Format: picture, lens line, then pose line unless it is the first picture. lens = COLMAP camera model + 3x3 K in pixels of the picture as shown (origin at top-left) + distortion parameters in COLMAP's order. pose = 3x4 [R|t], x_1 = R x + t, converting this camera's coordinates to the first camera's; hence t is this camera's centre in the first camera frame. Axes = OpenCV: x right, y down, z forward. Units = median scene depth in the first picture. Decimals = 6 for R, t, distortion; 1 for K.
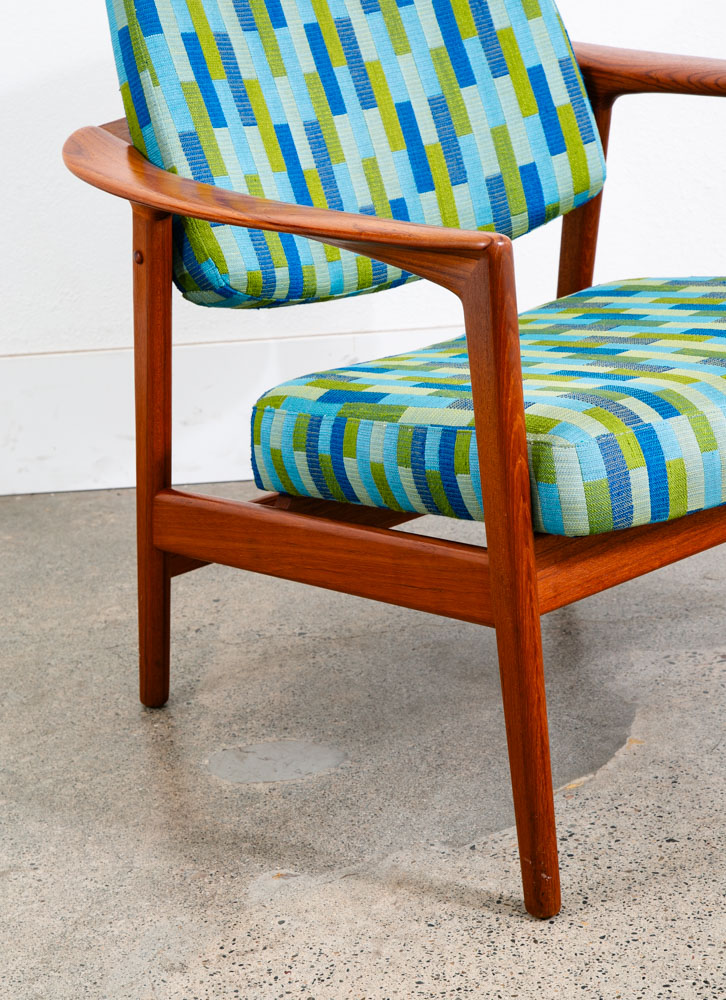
lens RADIAL K [[2259.5, 0, 363.0], [0, 2259.5, 500.0], [0, 0, 1]] dist [0.357024, -0.140261]
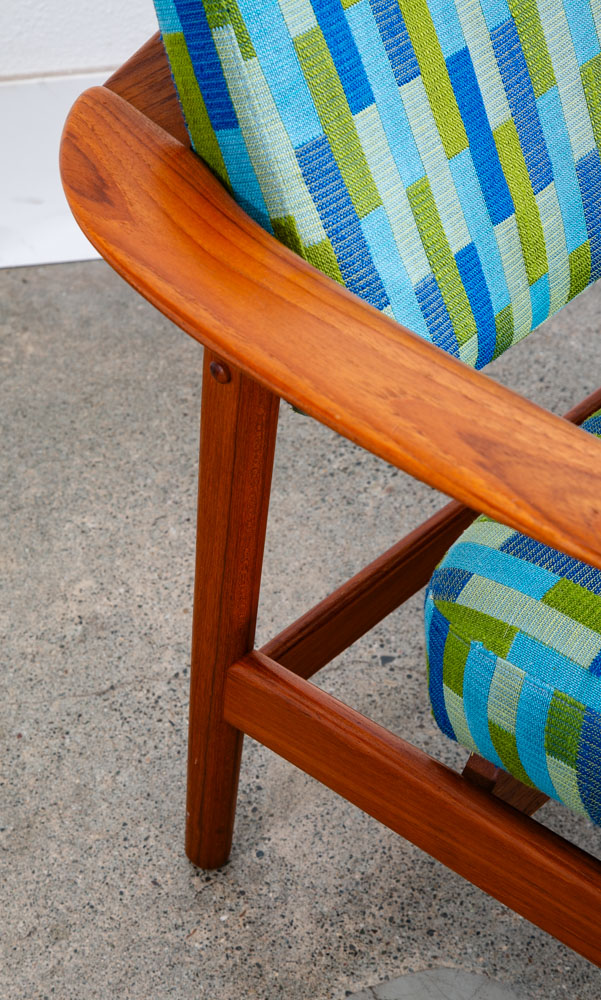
lens RADIAL K [[2086.3, 0, 268.4], [0, 2086.3, 552.0], [0, 0, 1]] dist [0.261422, 0.295332]
pose [[0.994356, -0.074309, 0.075730, -0.127413], [0.038085, 0.916188, 0.398935, -0.262767], [-0.099027, -0.393799, 0.913847, 0.530385]]
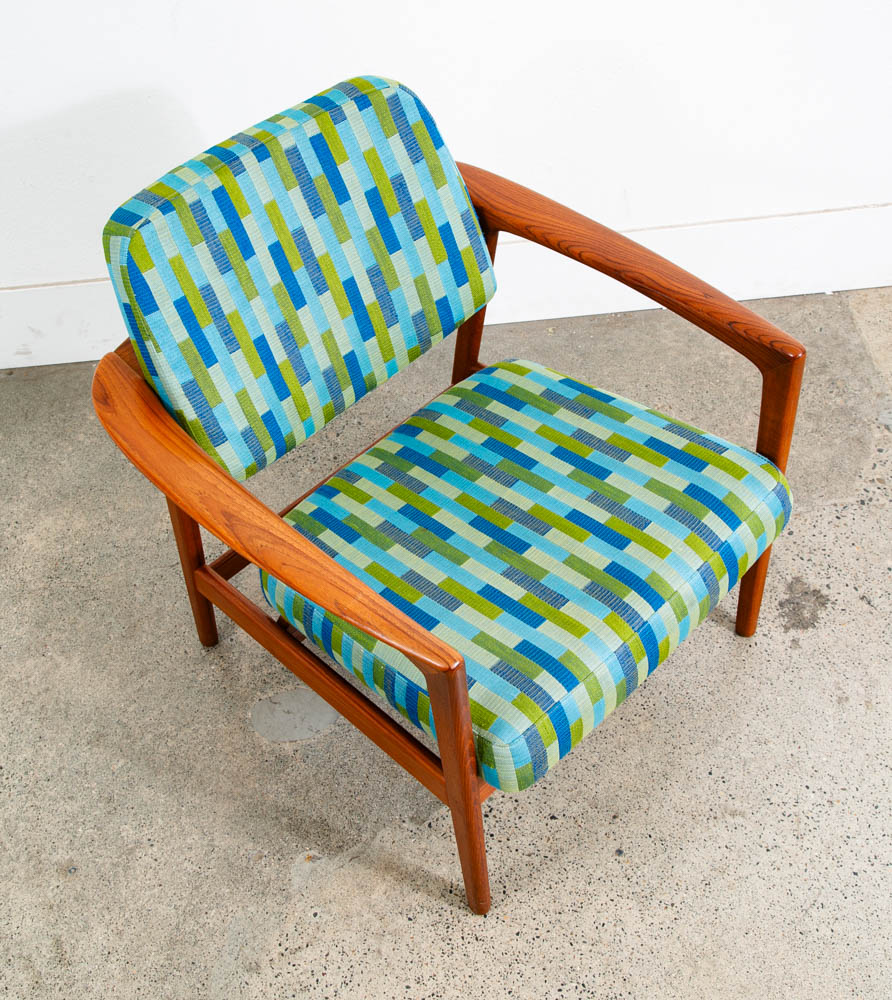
lens RADIAL K [[1157.5, 0, 446.0], [0, 1157.5, 500.0], [0, 0, 1]] dist [-0.019397, 0.056608]
pose [[0.992440, -0.077272, 0.095347, 0.000209], [0.023941, 0.883868, 0.467124, -0.399207], [-0.120370, -0.461310, 0.879036, 0.375397]]
